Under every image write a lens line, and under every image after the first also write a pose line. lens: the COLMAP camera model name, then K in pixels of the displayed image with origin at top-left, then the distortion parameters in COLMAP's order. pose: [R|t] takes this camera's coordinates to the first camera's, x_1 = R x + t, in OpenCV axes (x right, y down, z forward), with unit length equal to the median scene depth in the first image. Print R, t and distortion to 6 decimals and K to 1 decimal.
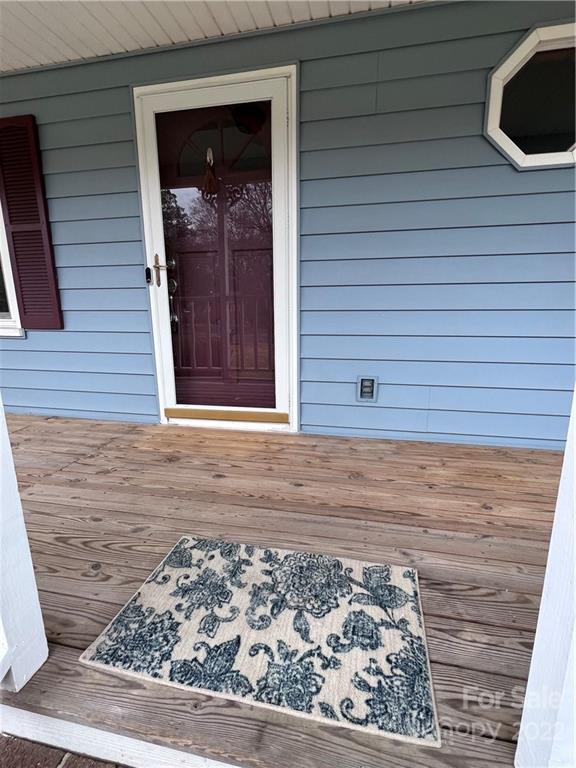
lens RADIAL K [[361.4, 0, 288.0], [0, 361.4, 384.1], [0, 0, 1]] dist [-0.000808, 0.000139]
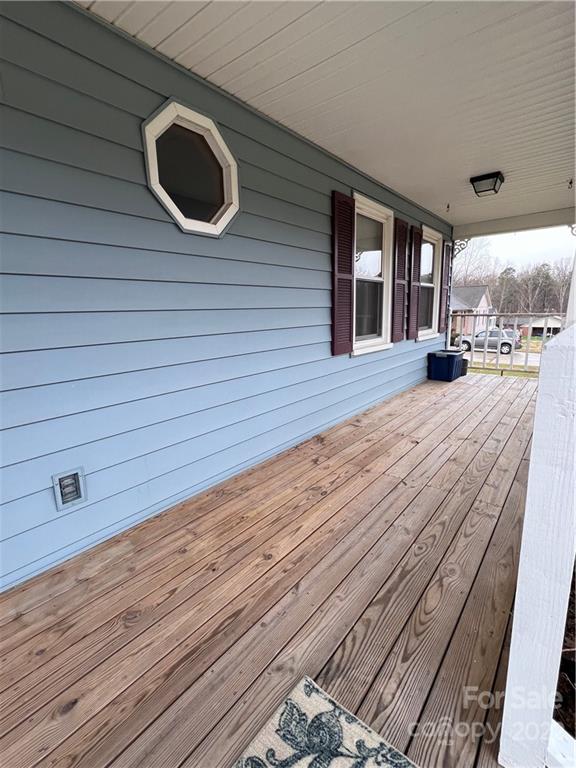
lens RADIAL K [[361.4, 0, 287.4], [0, 361.4, 384.9], [0, 0, 1]] dist [-0.000808, 0.000139]
pose [[0.448936, -0.184625, 0.874283, -0.195579], [0.215547, 0.971904, 0.094559, -0.179537], [-0.867177, 0.145998, 0.476118, 0.282244]]
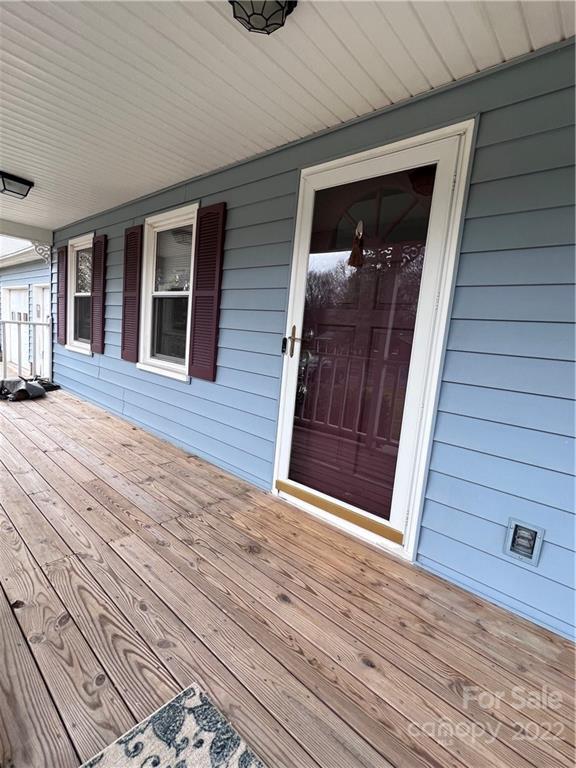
lens RADIAL K [[361.4, 0, 286.8], [0, 361.4, 382.3], [0, 0, 1]] dist [-0.000808, 0.000139]
pose [[0.863765, 0.147496, -0.481825, 0.130875], [-0.197467, 0.978801, -0.054368, -0.172383], [0.463592, 0.142105, 0.874579, 0.175226]]
